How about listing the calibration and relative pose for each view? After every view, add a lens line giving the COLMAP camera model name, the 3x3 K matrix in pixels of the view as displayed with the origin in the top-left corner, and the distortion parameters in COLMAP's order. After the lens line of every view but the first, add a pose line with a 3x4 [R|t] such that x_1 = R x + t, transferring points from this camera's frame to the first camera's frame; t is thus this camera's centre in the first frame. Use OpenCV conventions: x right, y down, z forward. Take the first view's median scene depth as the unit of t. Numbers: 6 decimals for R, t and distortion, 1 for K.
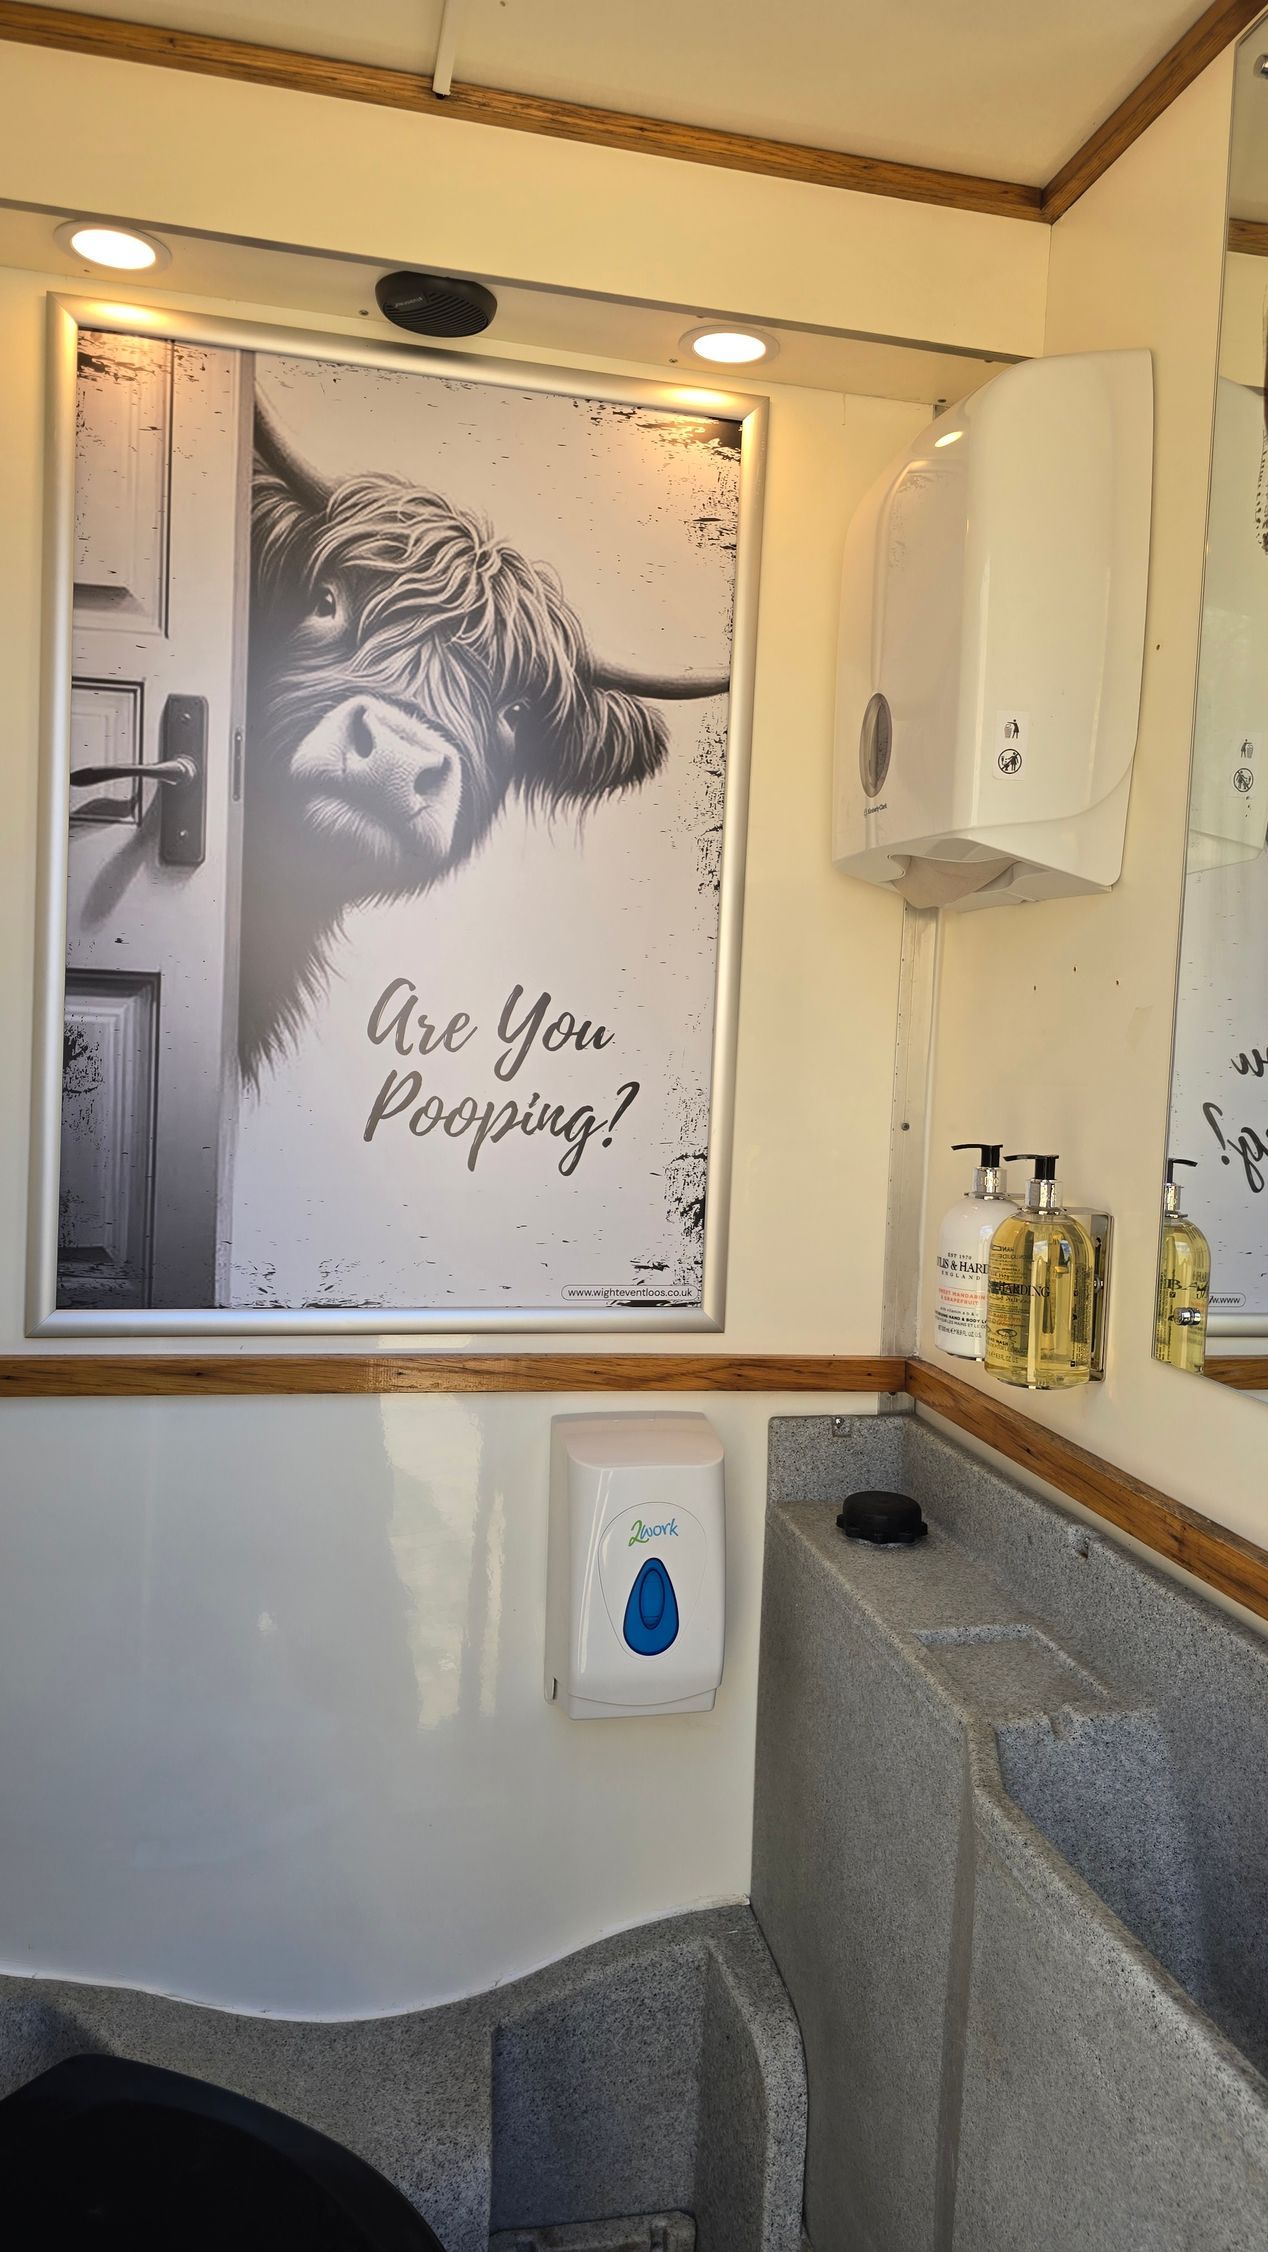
lens RADIAL K [[1537.5, 0, 620.5], [0, 1537.5, 1110.7], [0, 0, 1]] dist [0.059957, -0.064843]
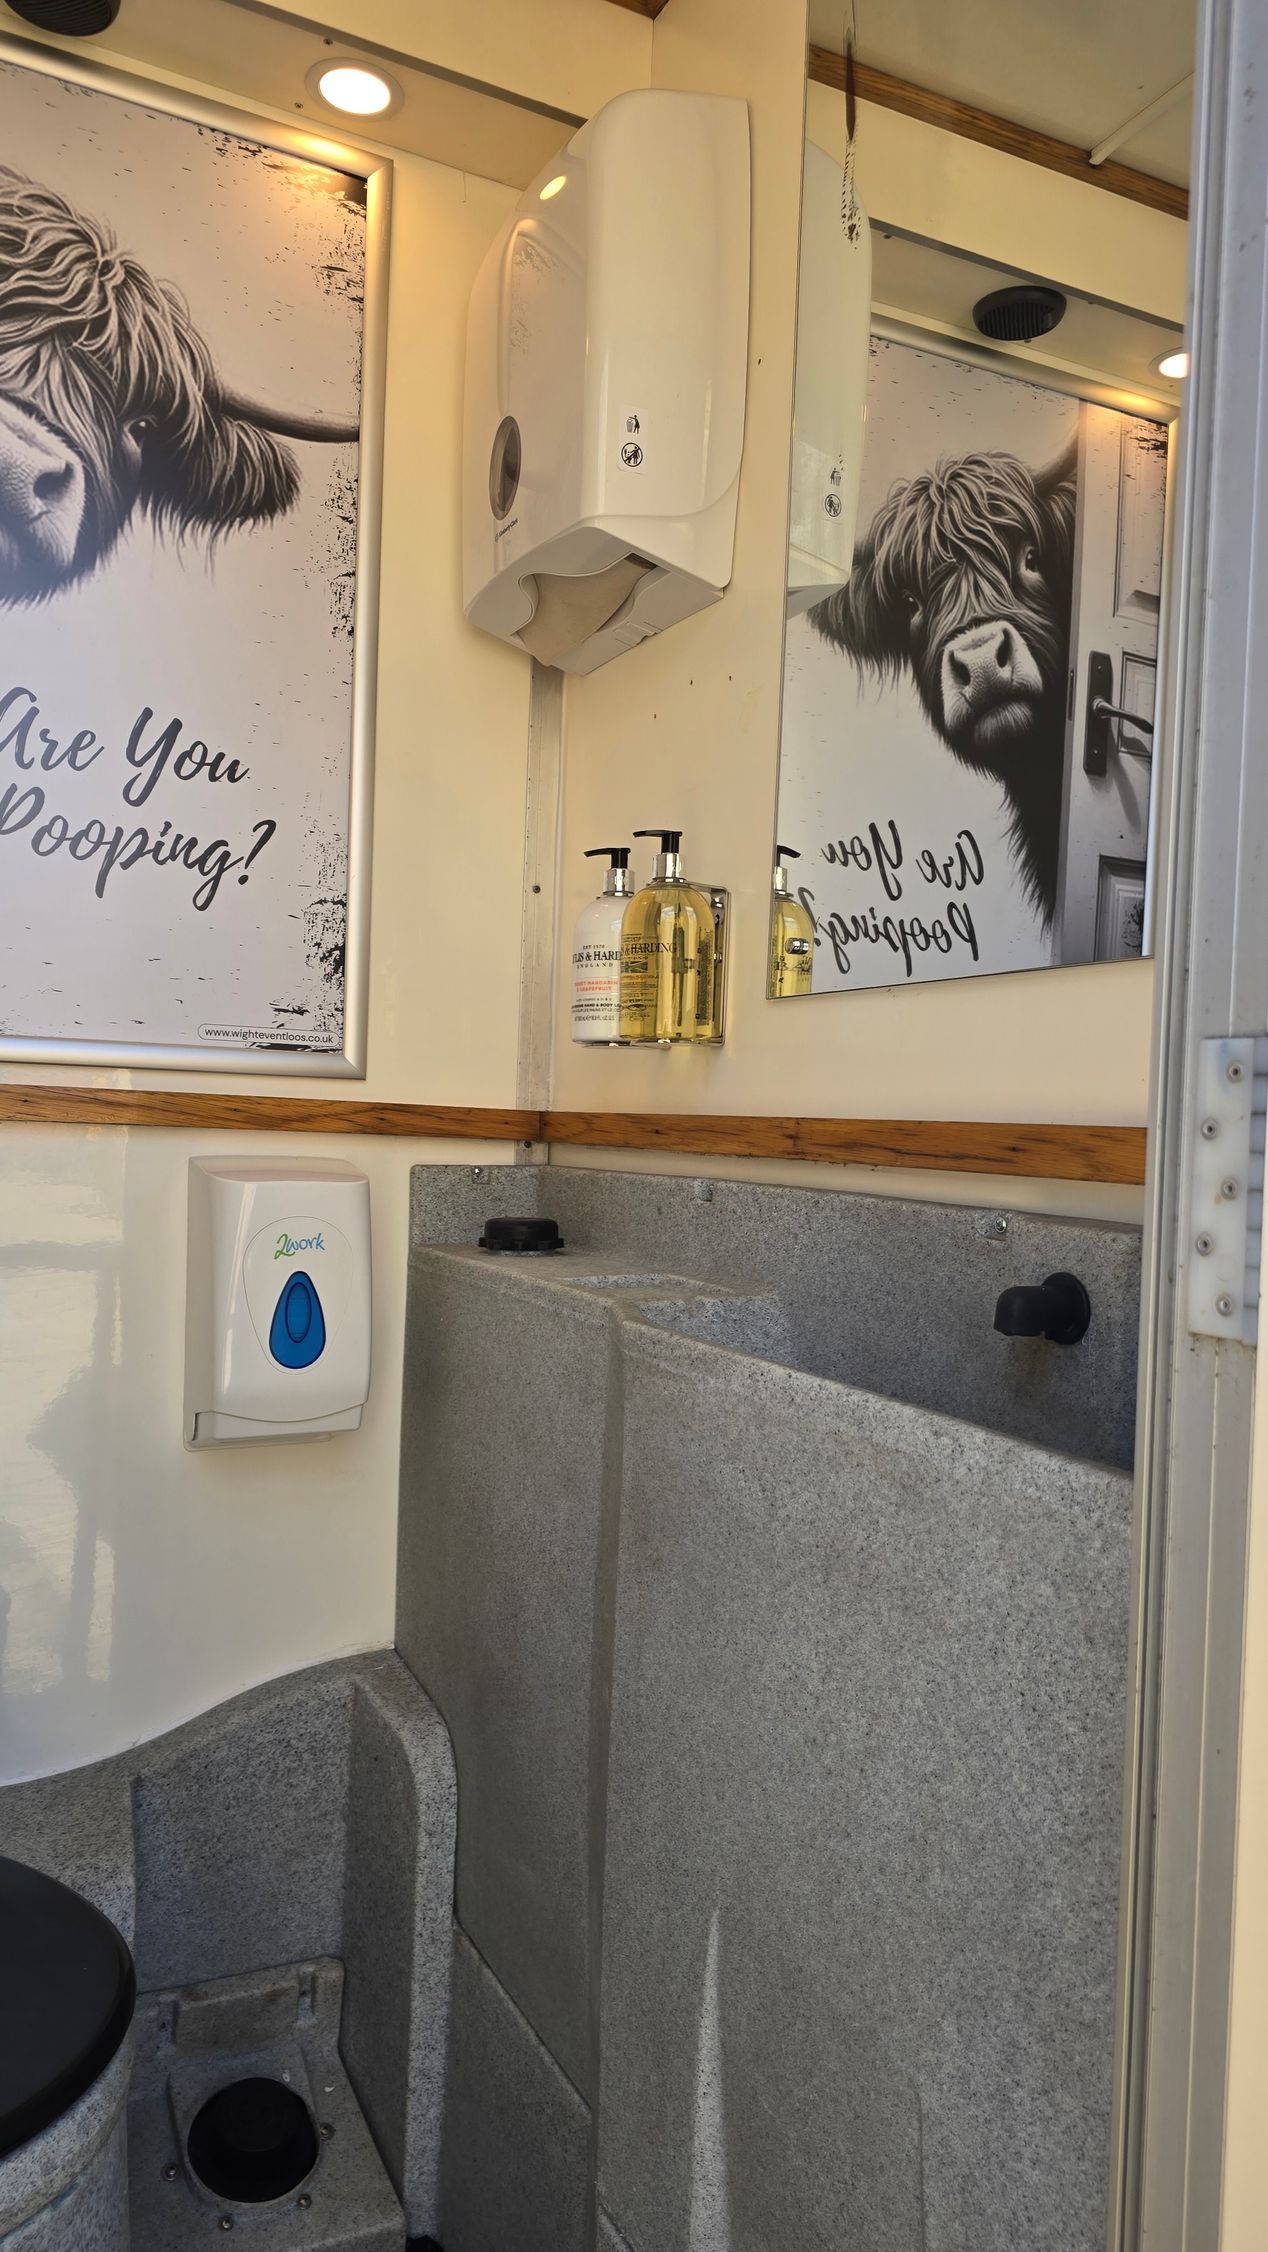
lens RADIAL K [[1537.5, 0, 597.1], [0, 1537.5, 1157.1], [0, 0, 1]] dist [0.059957, -0.064843]
pose [[0.971179, -0.011117, 0.238091, -0.027763], [0.017874, 0.999496, -0.026240, 0.242656], [-0.237679, 0.029740, 0.970888, -0.019585]]
